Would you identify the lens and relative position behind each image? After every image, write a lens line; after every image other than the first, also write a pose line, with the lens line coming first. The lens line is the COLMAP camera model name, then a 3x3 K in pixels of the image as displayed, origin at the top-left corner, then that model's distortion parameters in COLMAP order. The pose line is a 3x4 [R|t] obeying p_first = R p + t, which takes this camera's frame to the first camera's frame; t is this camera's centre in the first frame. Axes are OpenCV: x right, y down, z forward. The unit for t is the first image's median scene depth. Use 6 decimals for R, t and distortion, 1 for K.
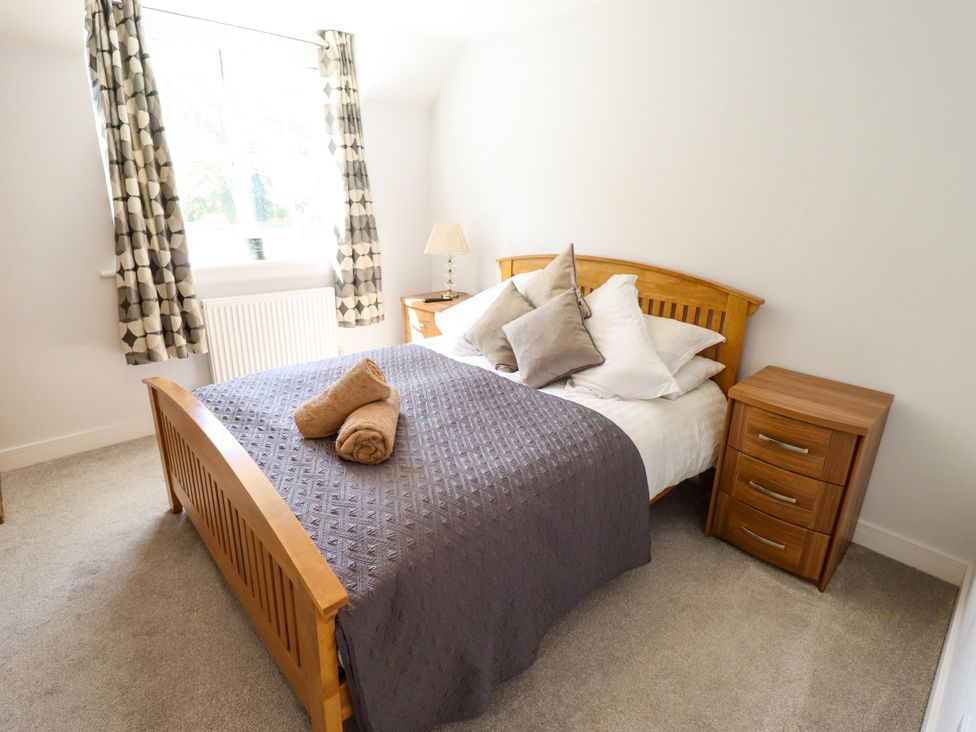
lens RADIAL K [[506.0, 0, 494.6], [0, 506.0, 362.6], [0, 0, 1]] dist [-0.016976, -0.000936]
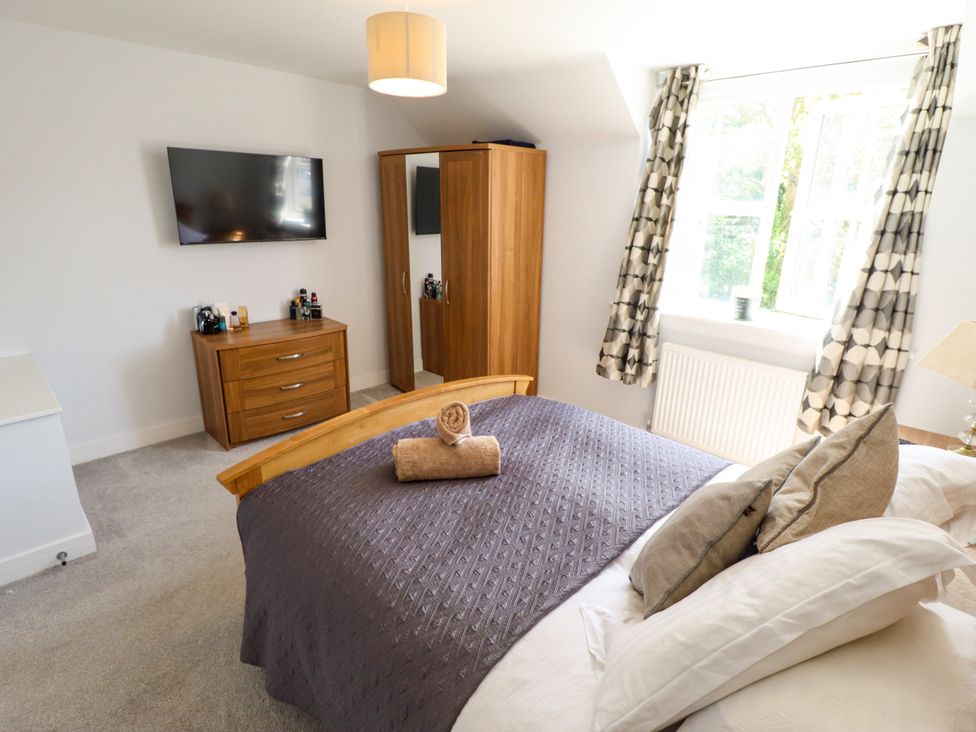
lens RADIAL K [[506.0, 0, 494.6], [0, 506.0, 362.6], [0, 0, 1]] dist [-0.016976, -0.000936]
pose [[0.034743, 0.245883, -0.968677, 0.418049], [-0.356330, 0.908608, 0.217855, -0.172899], [0.933714, 0.337600, 0.119183, 0.490687]]
